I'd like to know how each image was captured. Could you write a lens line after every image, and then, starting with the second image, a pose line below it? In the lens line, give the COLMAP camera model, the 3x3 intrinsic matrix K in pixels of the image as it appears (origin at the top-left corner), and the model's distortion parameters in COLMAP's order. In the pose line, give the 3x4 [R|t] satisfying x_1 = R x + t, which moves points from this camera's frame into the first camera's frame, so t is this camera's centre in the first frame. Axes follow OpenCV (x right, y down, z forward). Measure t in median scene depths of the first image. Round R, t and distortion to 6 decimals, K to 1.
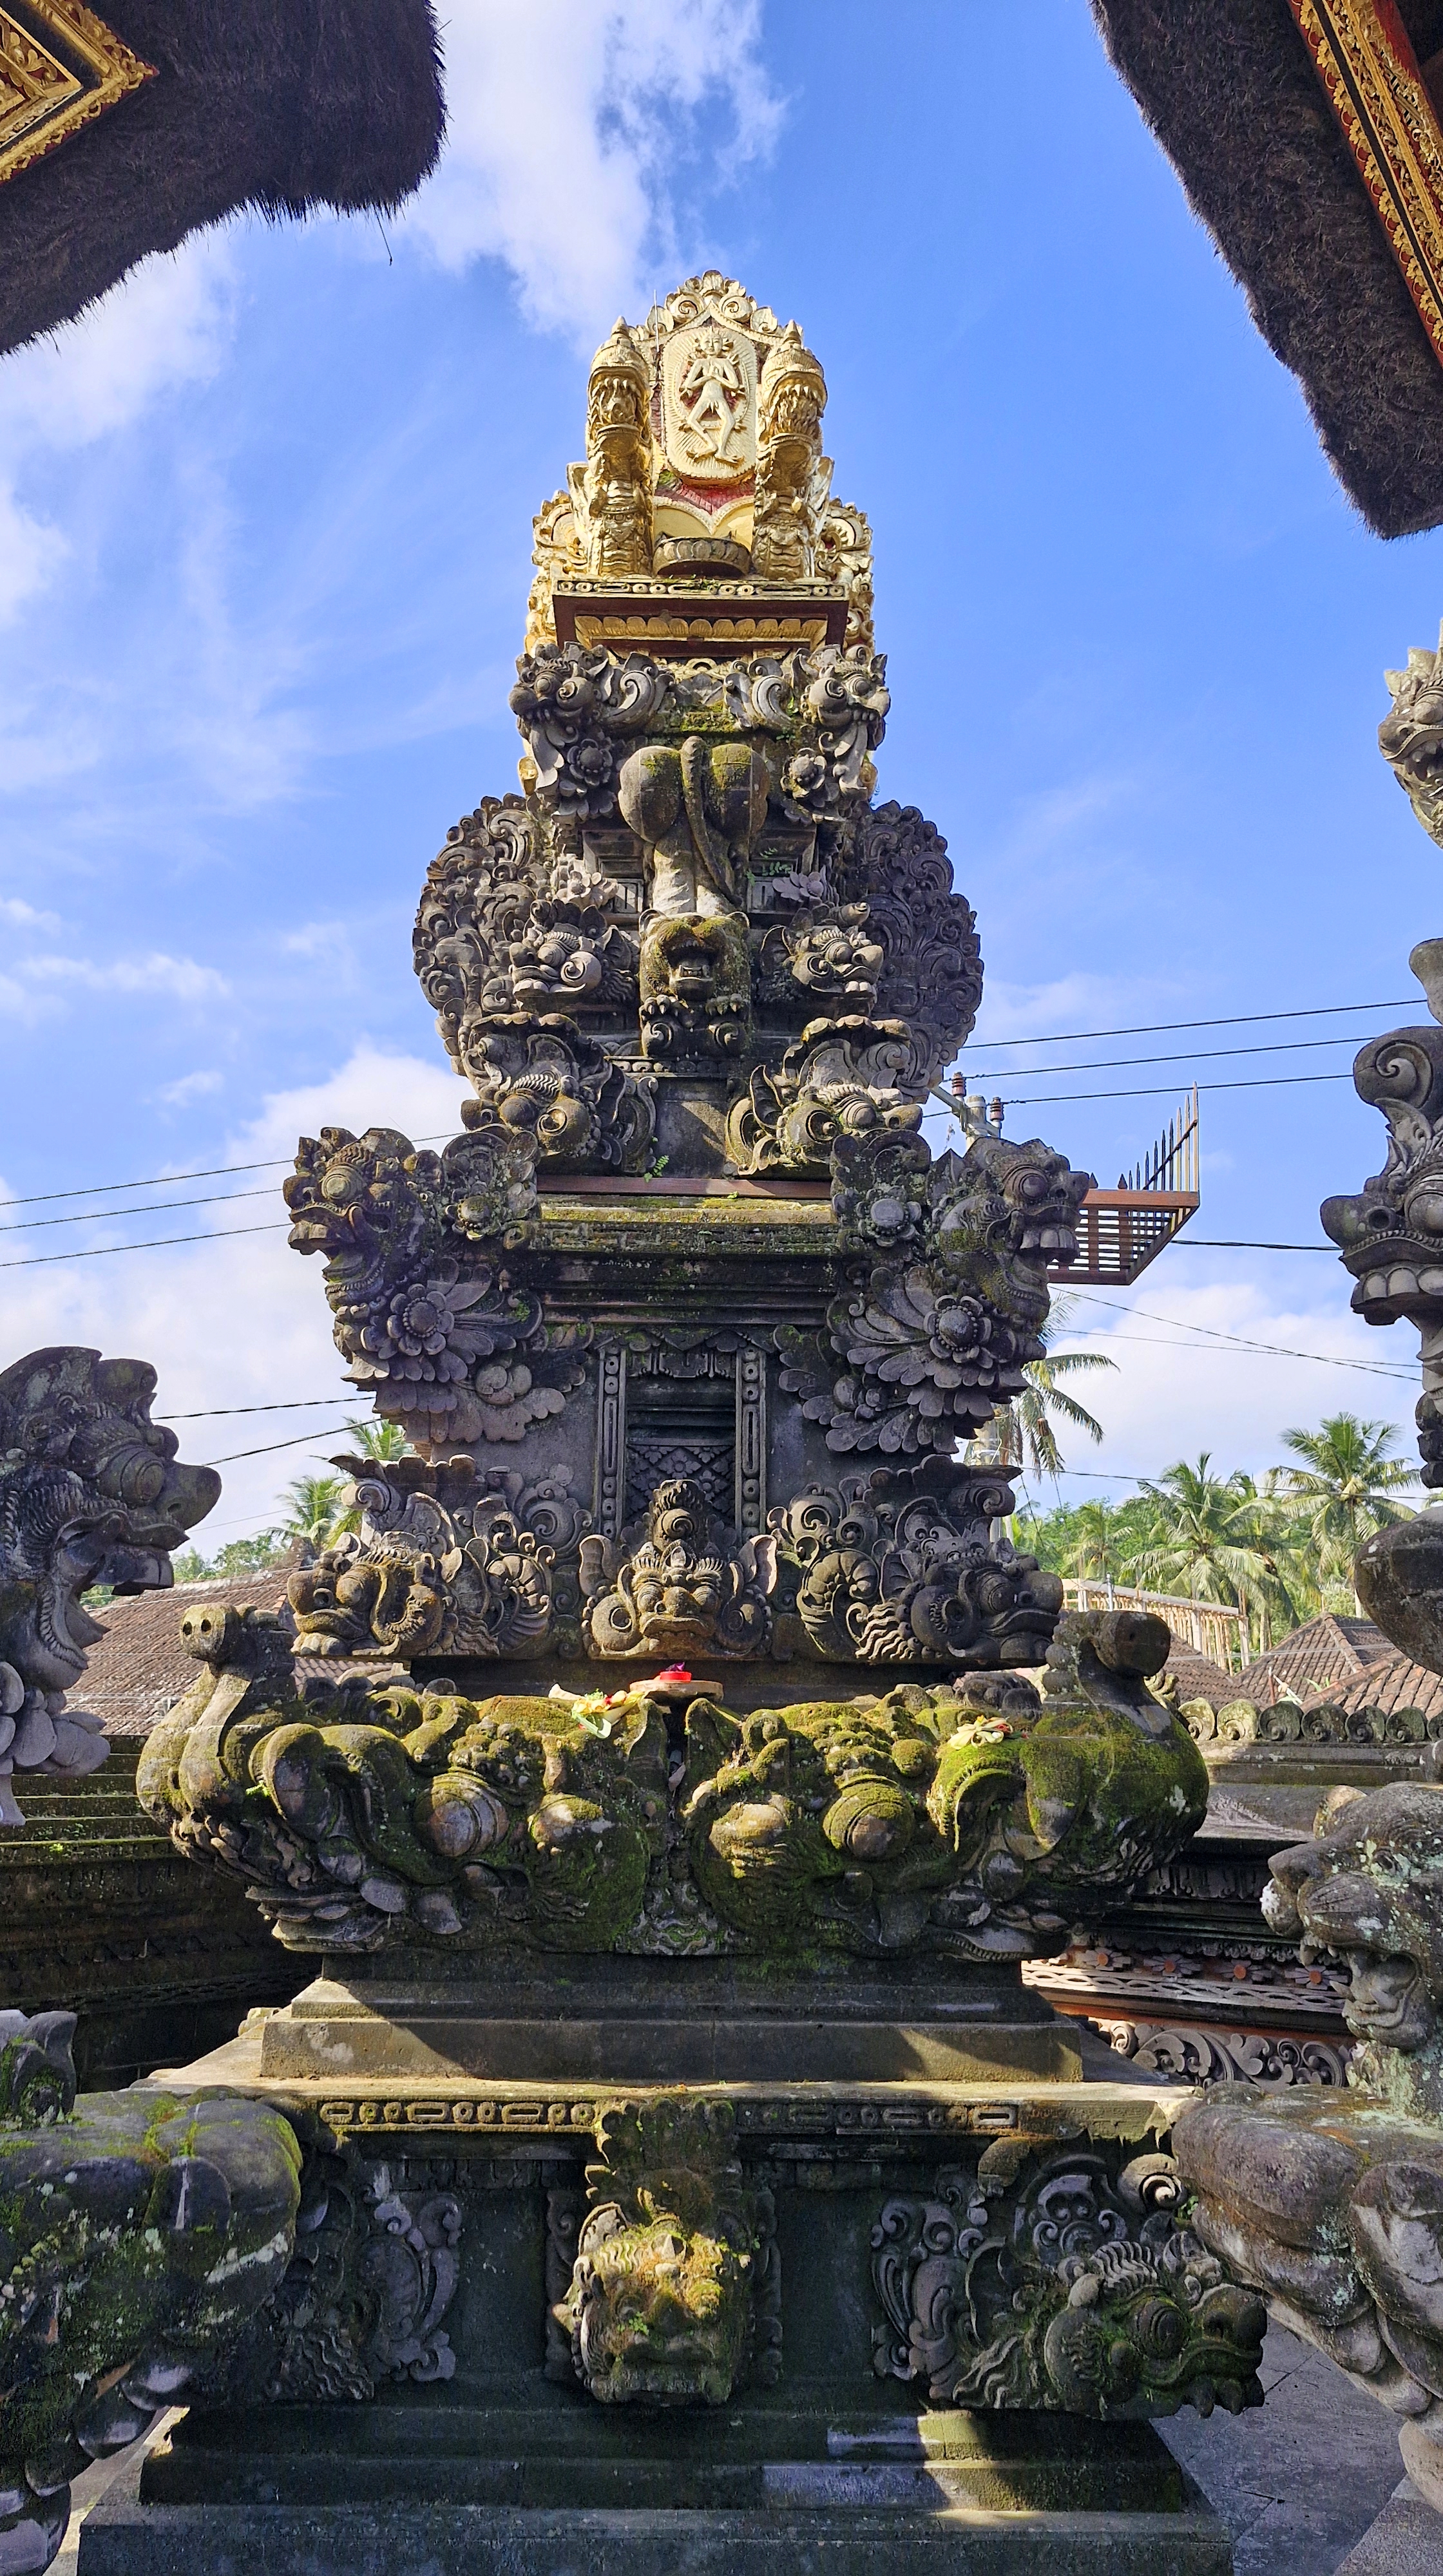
lens RADIAL K [[1790.6, 0, 721.5], [0, 1790.6, 1288.0], [0, 0, 1]] dist [0.139052, -0.258860]
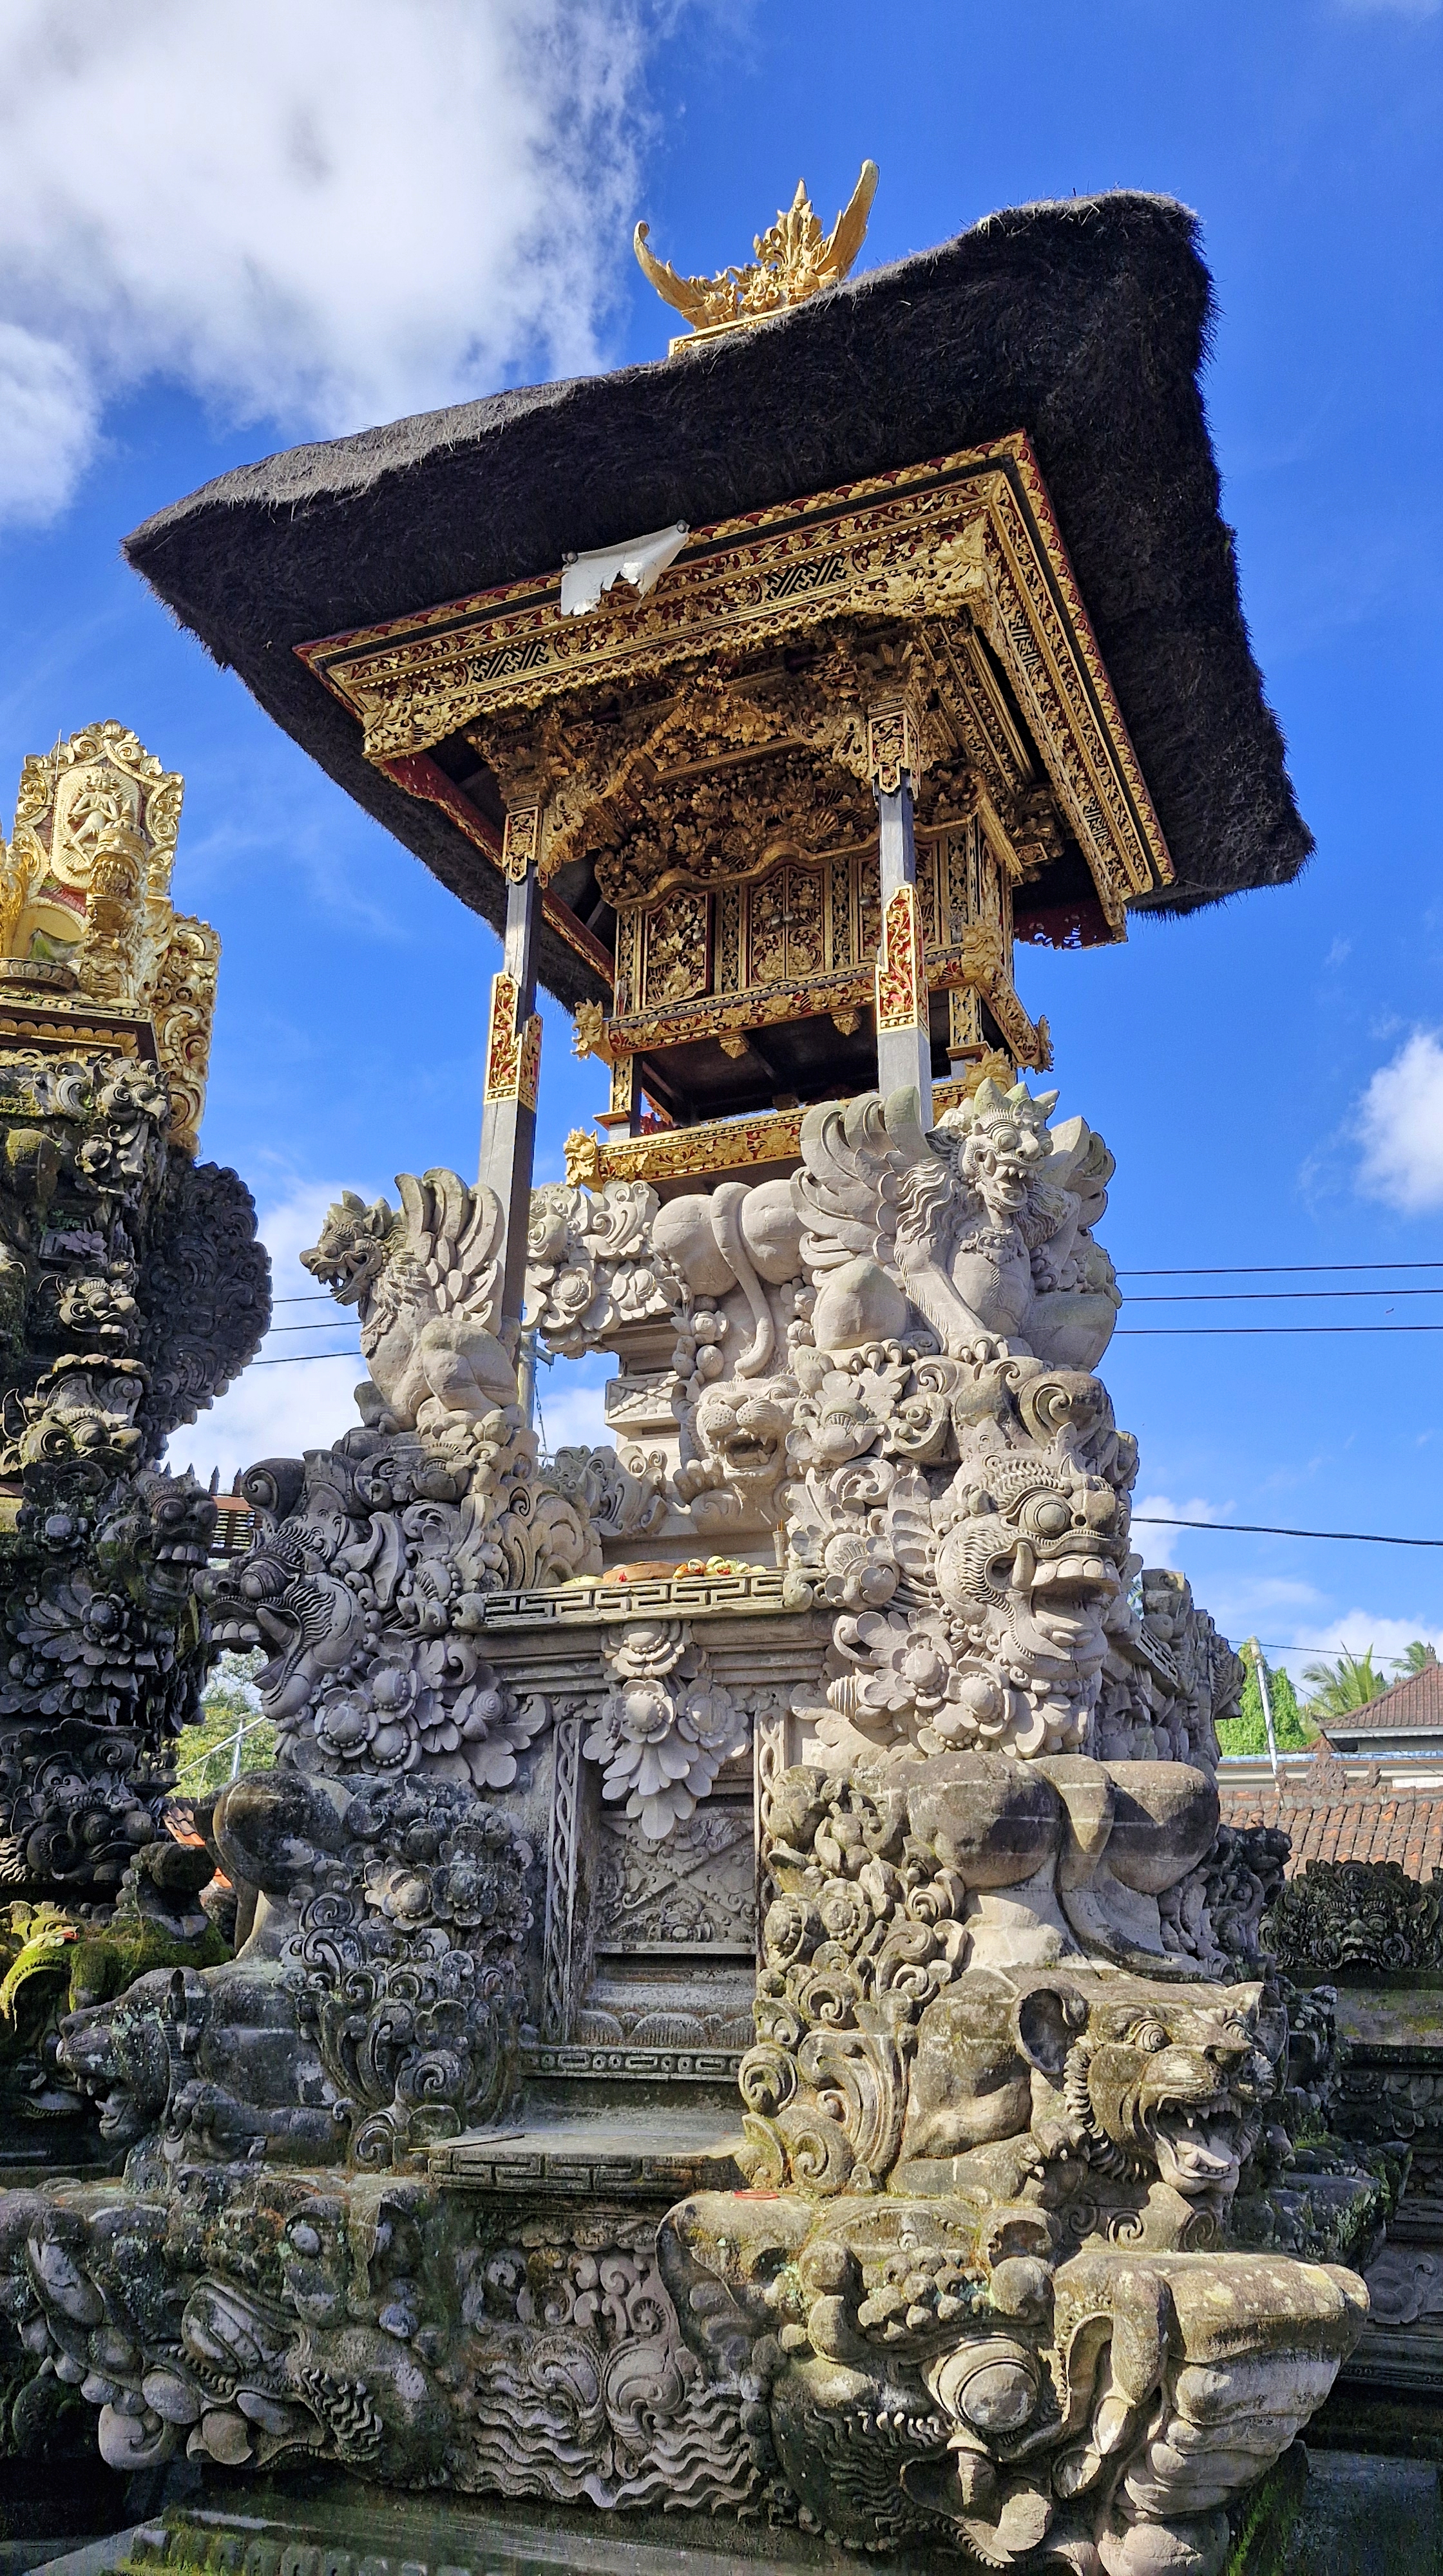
lens RADIAL K [[1758.6, 0, 733.6], [0, 1758.6, 1307.1], [0, 0, 1]] dist [0.108642, -0.168969]
pose [[0.974709, 0.072112, 0.211522, 0.243720], [-0.050194, 0.992967, -0.107223, -0.073350], [-0.217766, 0.093894, 0.971474, -0.317463]]
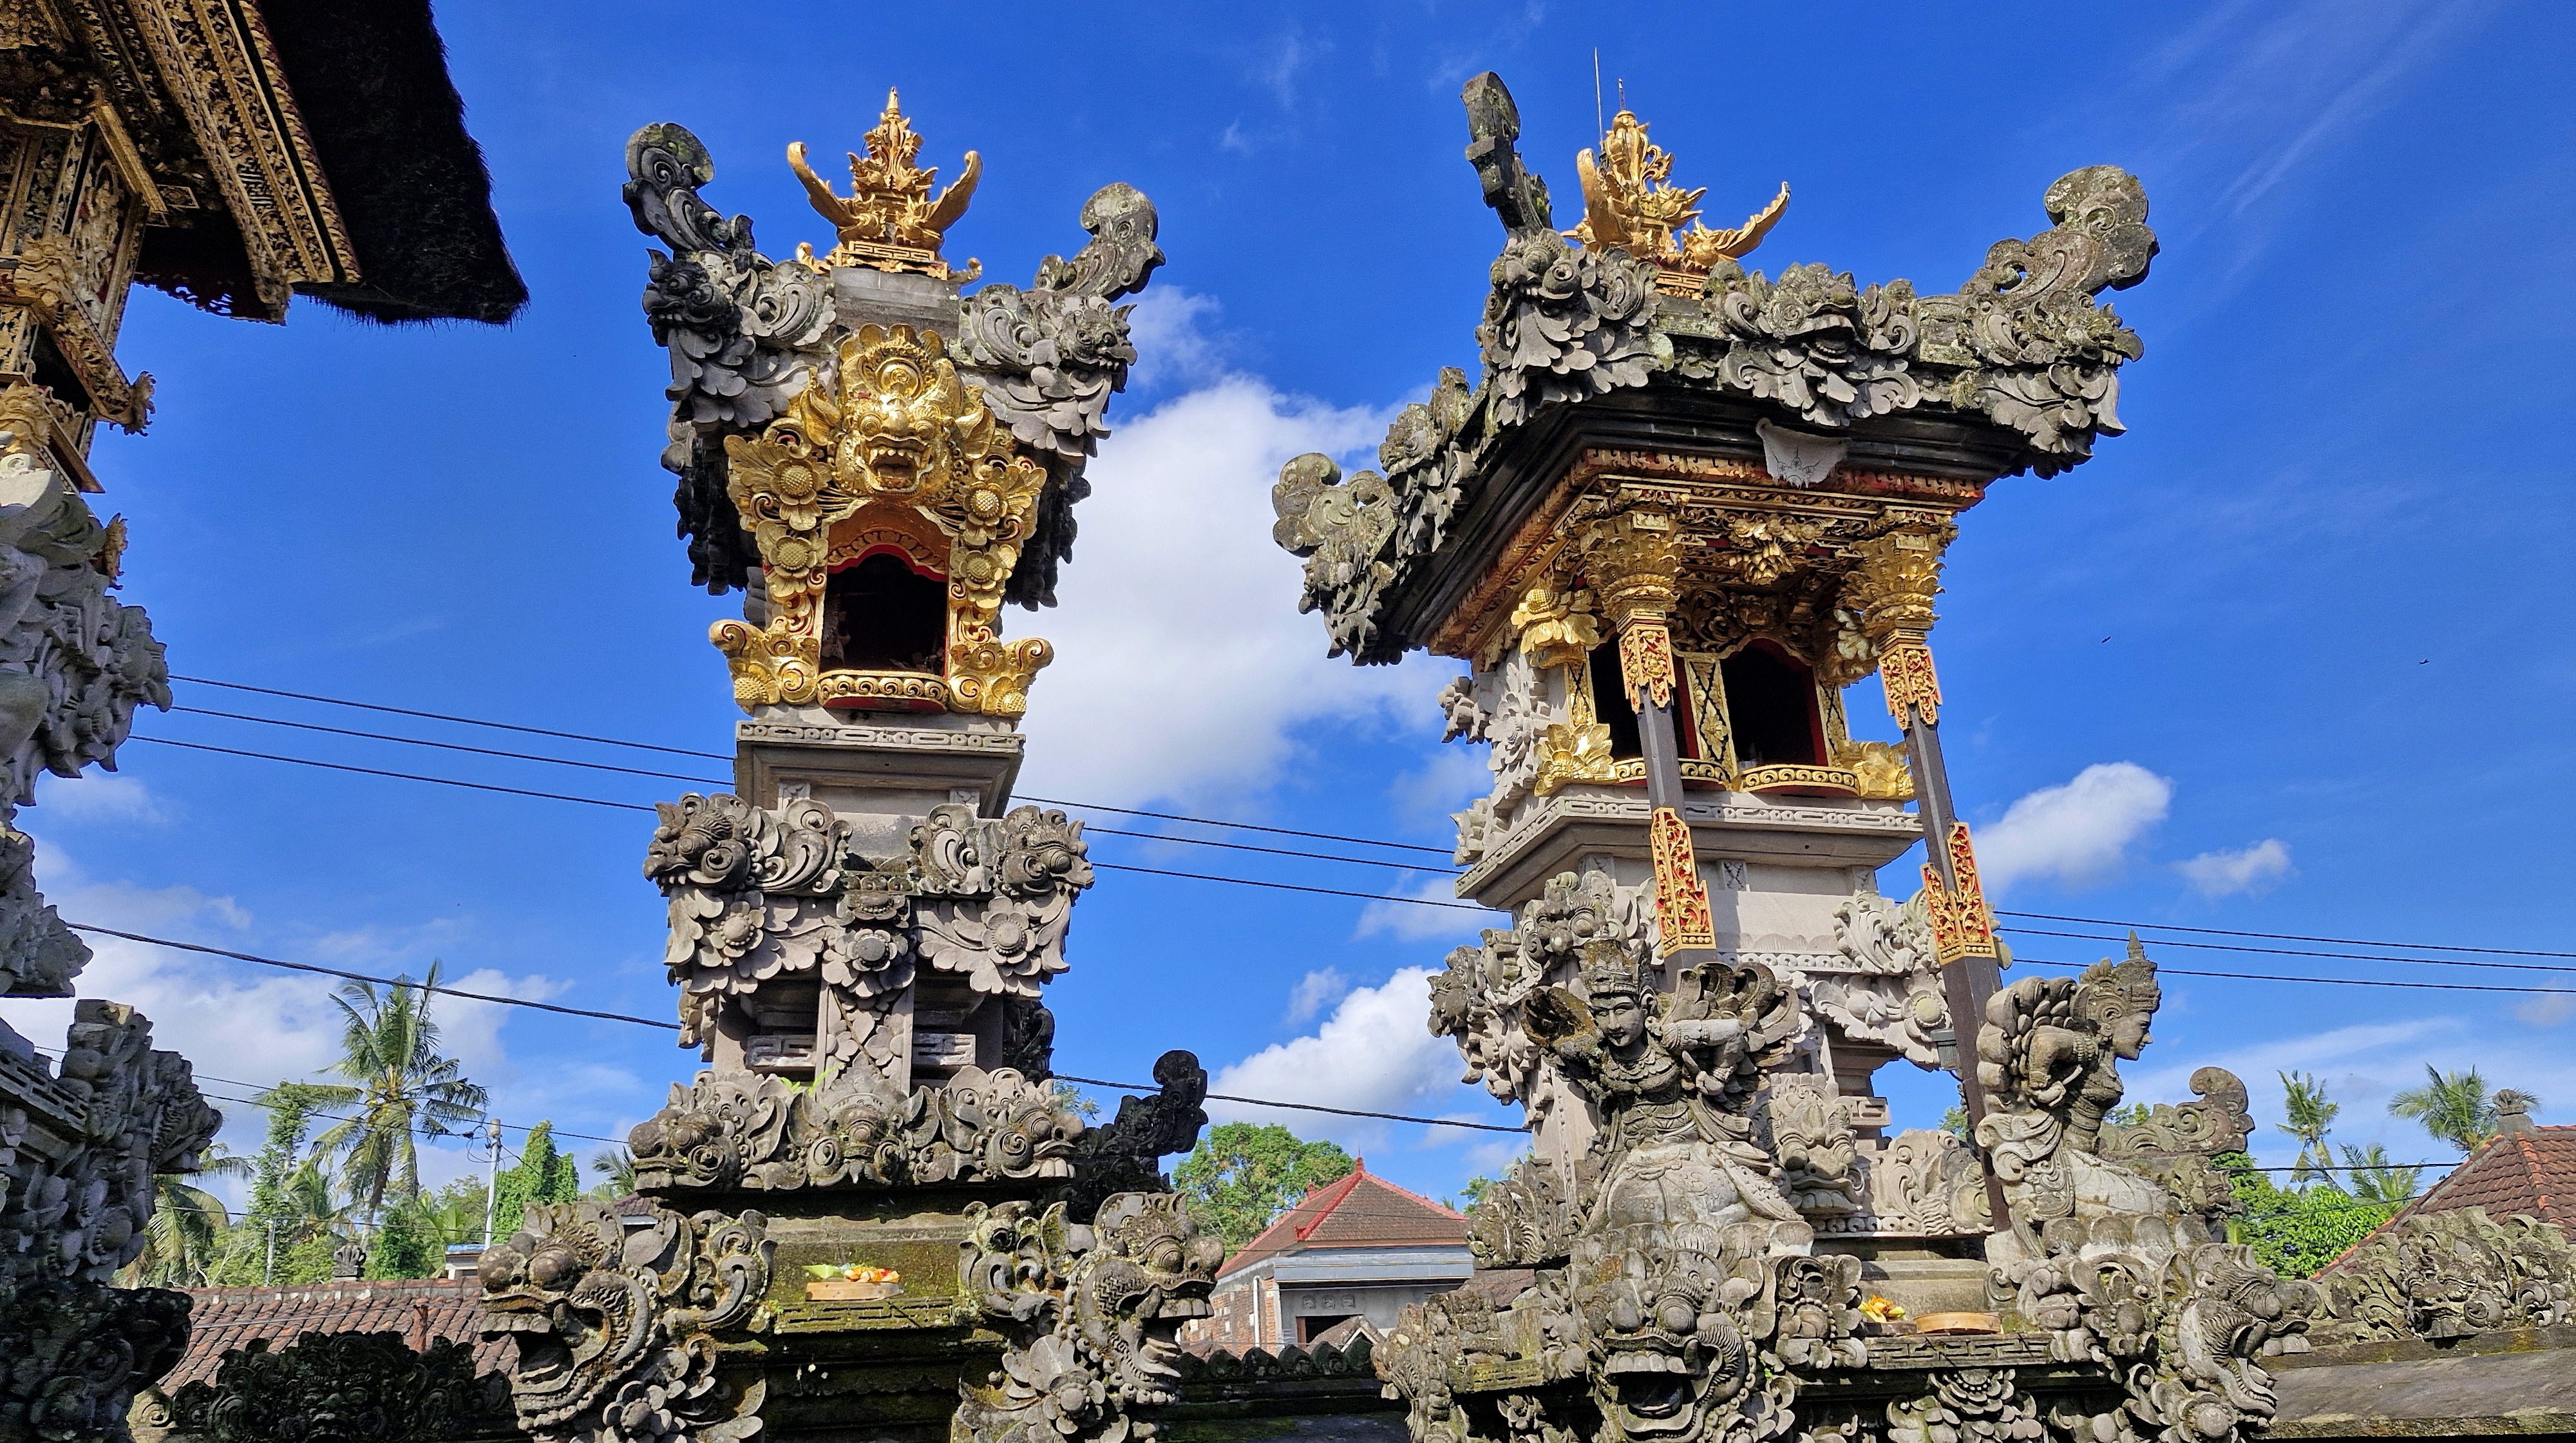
lens RADIAL K [[1774.6, 0, 1288.0], [0, 1774.6, 721.5], [0, 0, 1]] dist [-0.002258, -0.000243]
pose [[0.644508, 0.247501, 0.723431, 0.388036], [-0.136340, 0.968197, -0.209775, -0.075121], [-0.752344, 0.036569, 0.657755, -0.411878]]
